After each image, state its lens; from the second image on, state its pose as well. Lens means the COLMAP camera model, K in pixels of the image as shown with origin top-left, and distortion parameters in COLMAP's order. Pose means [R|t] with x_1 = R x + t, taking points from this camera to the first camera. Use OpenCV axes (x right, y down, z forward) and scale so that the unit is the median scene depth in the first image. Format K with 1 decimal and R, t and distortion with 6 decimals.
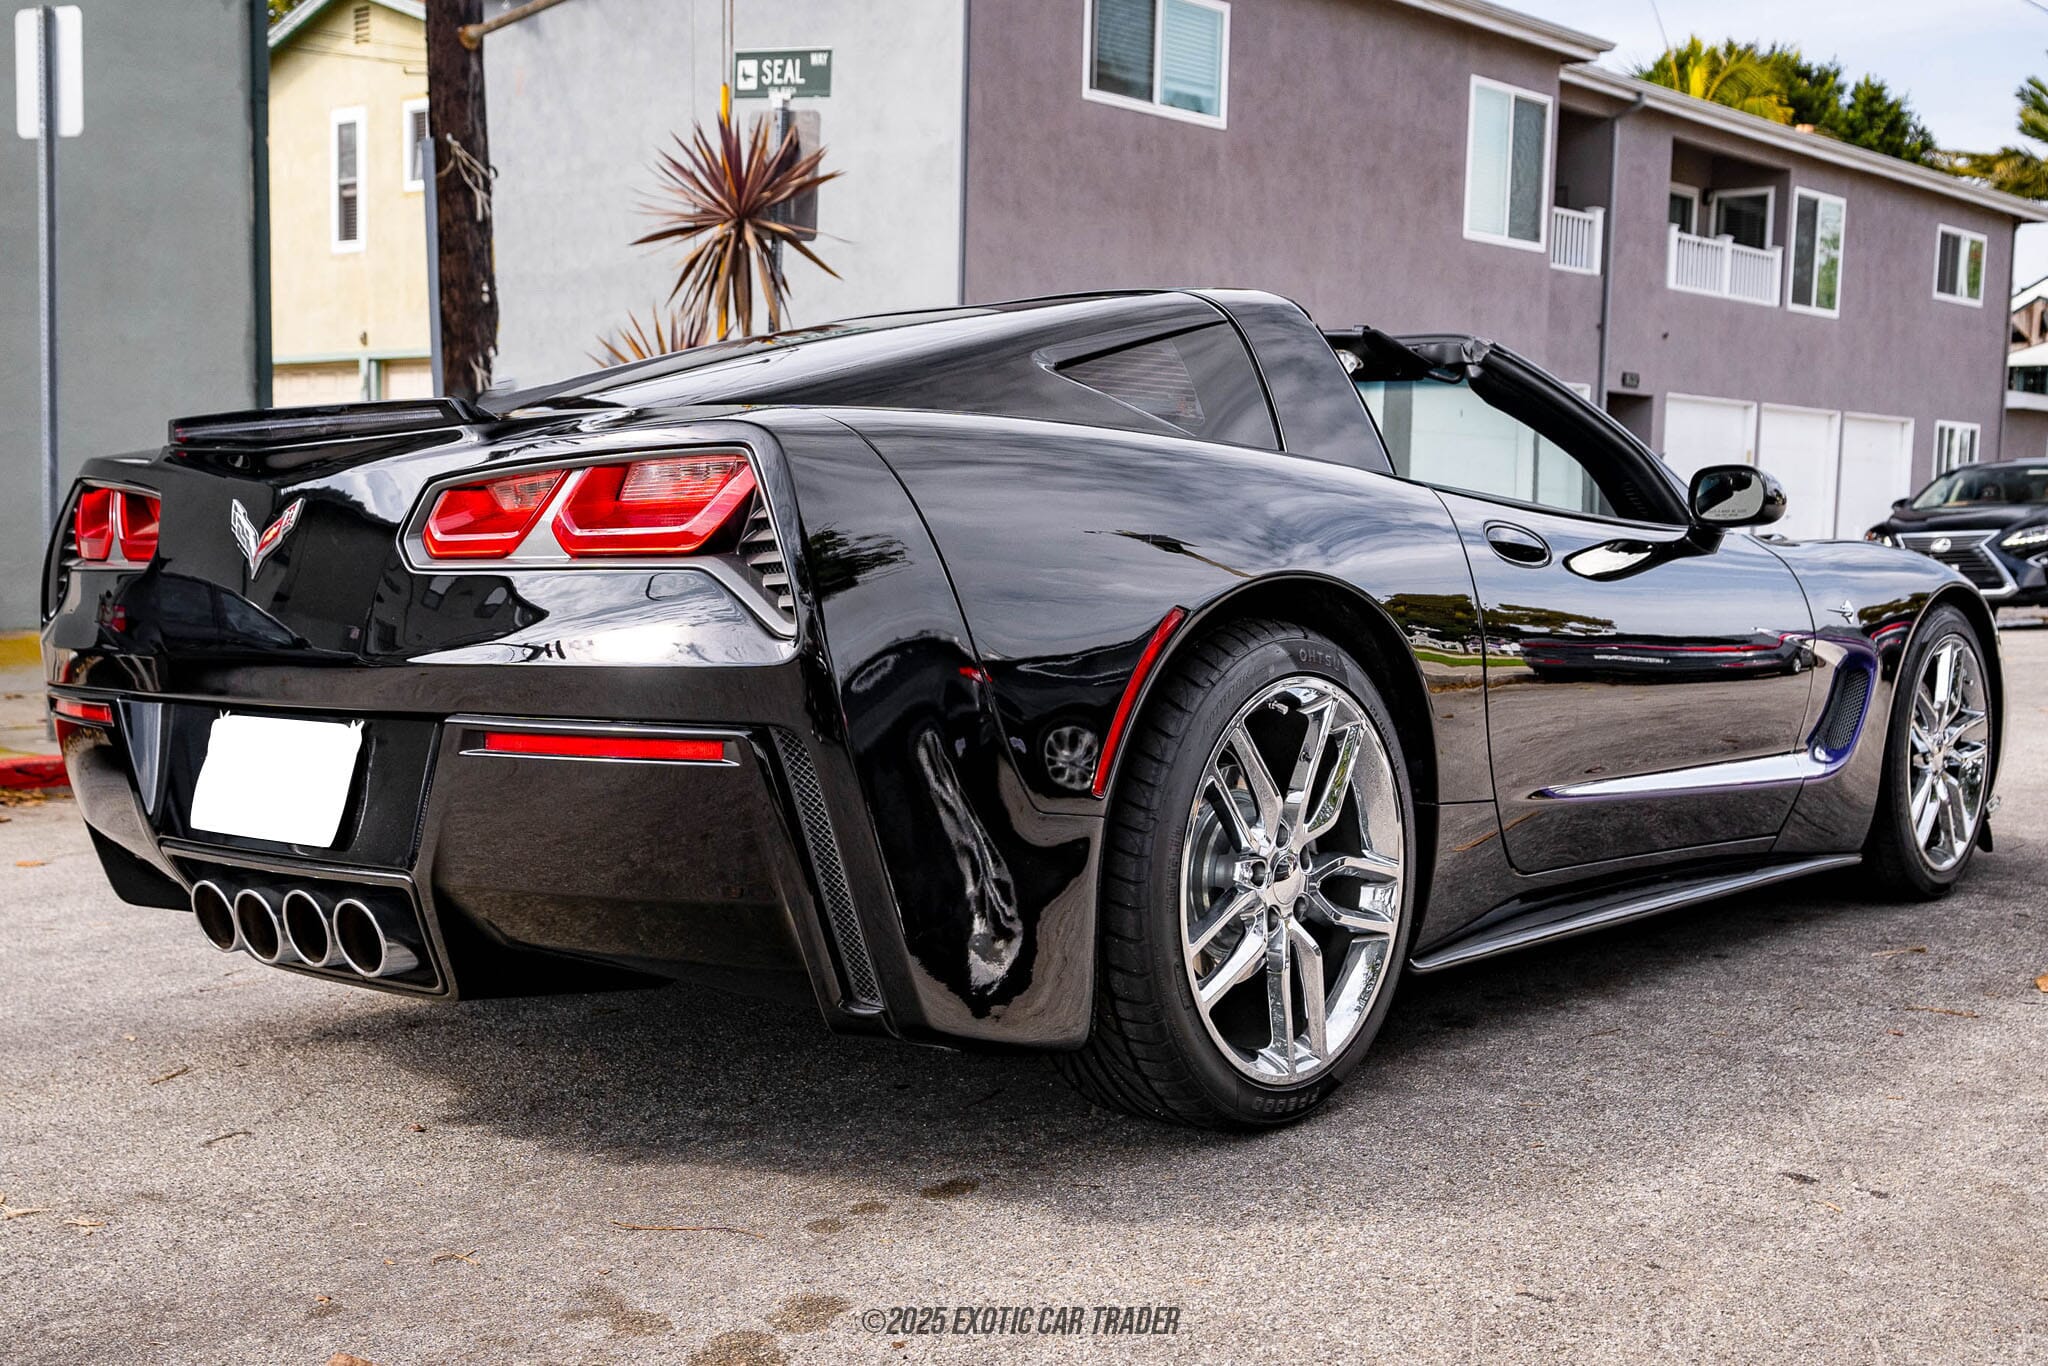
lens RADIAL K [[2259.4, 0, 1018.7], [0, 2259.4, 687.2], [0, 0, 1]] dist [0.006217, 0.000000]
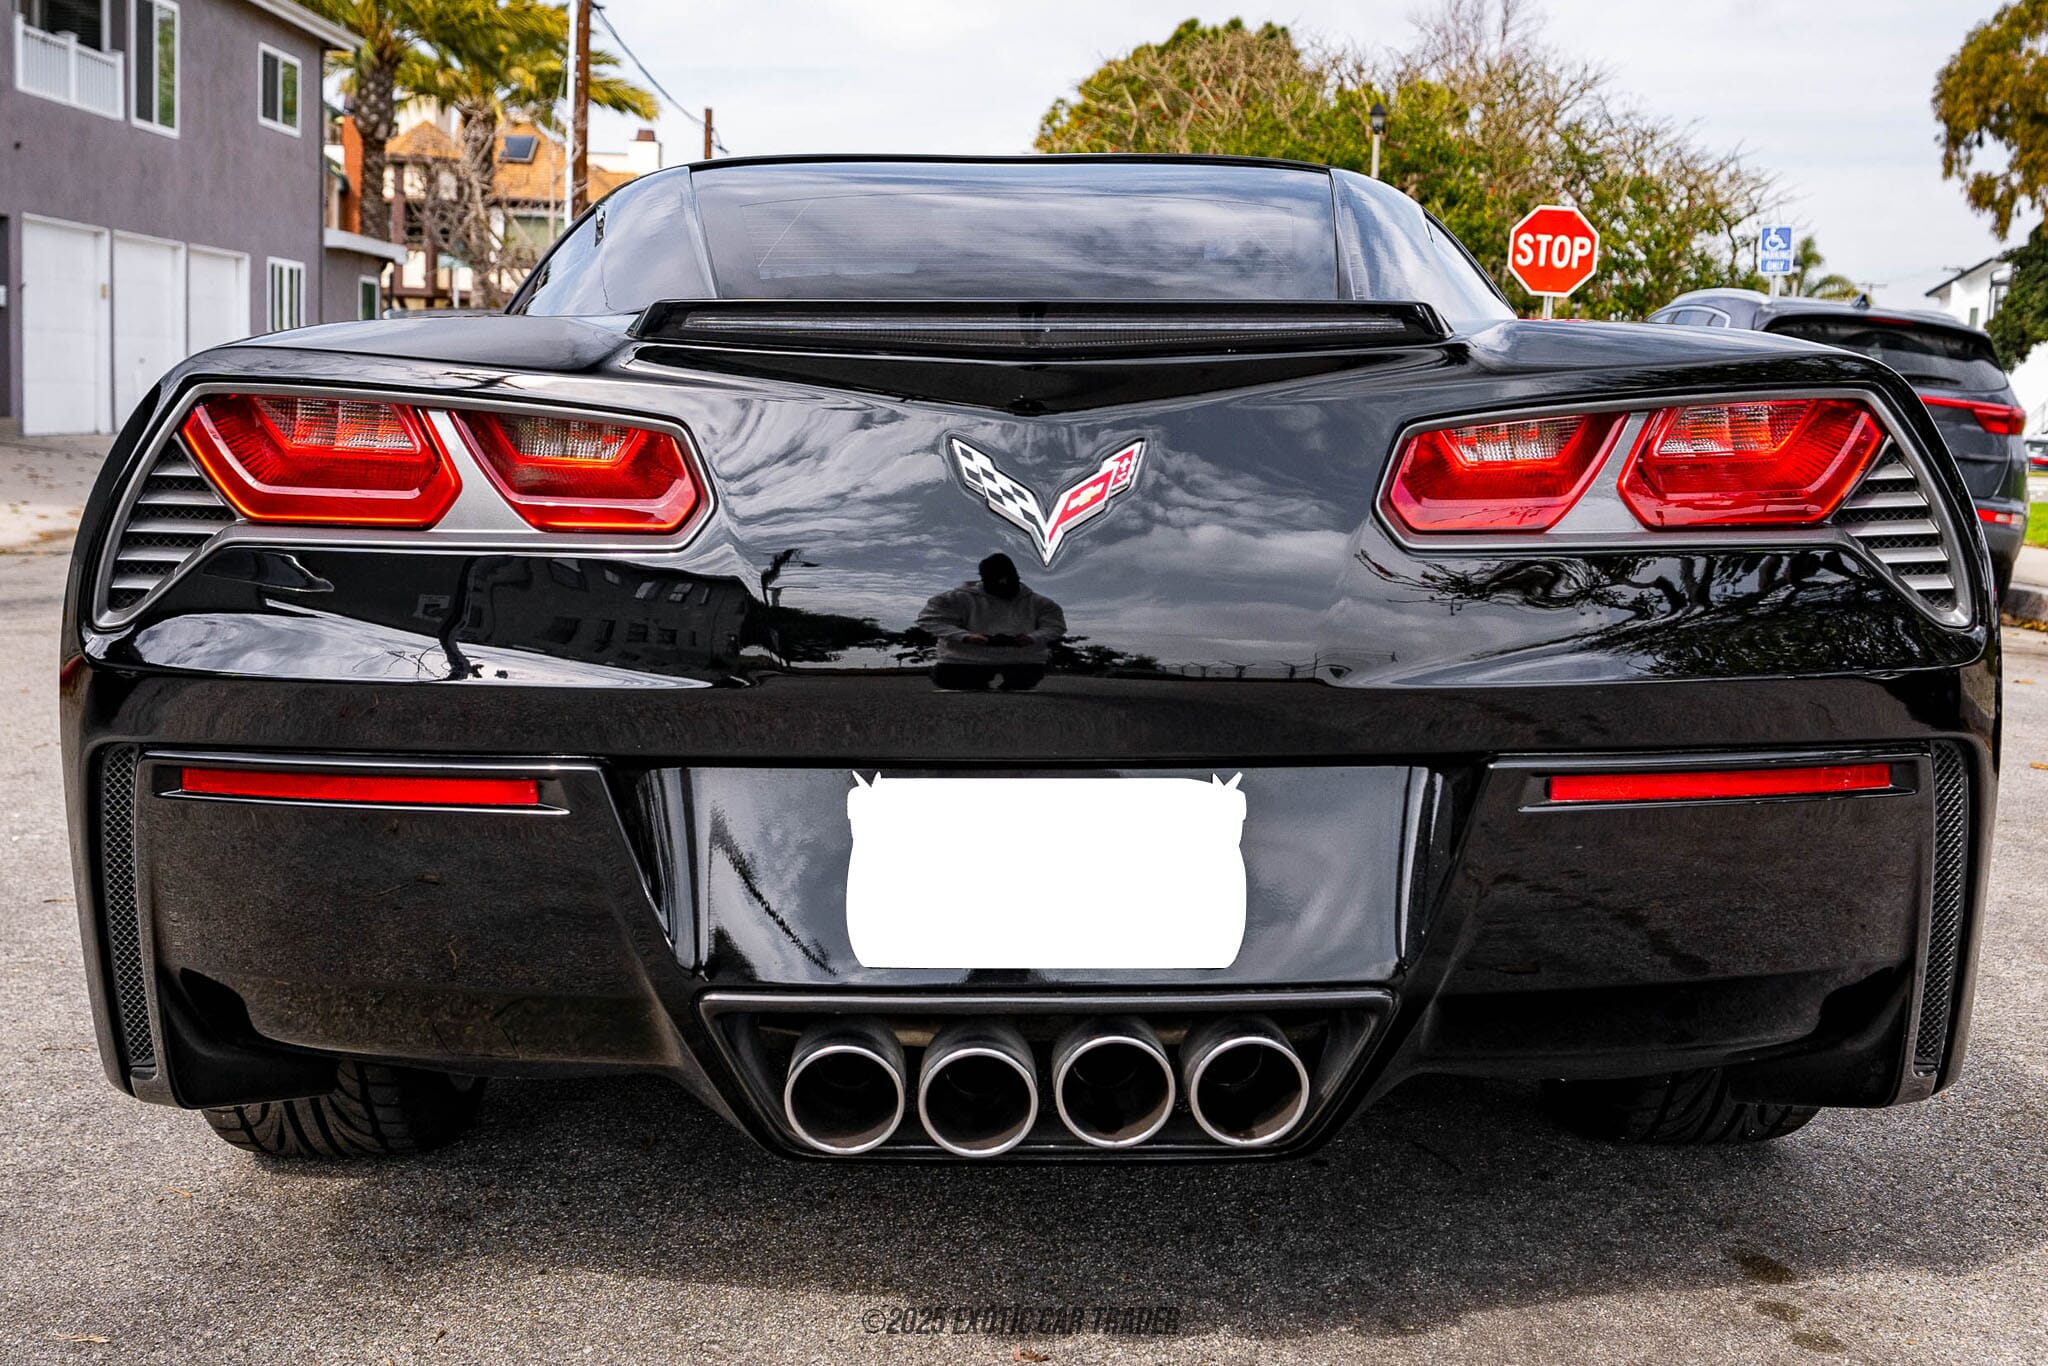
lens RADIAL K [[2492.4, 0, 1027.9], [0, 2492.4, 684.4], [0, 0, 1]] dist [0.009076, 0.000000]
pose [[0.751916, -0.066529, 0.655893, -0.102983], [0.029768, 0.997307, 0.067034, -0.008000], [-0.658587, -0.030879, 0.751871, 0.060670]]
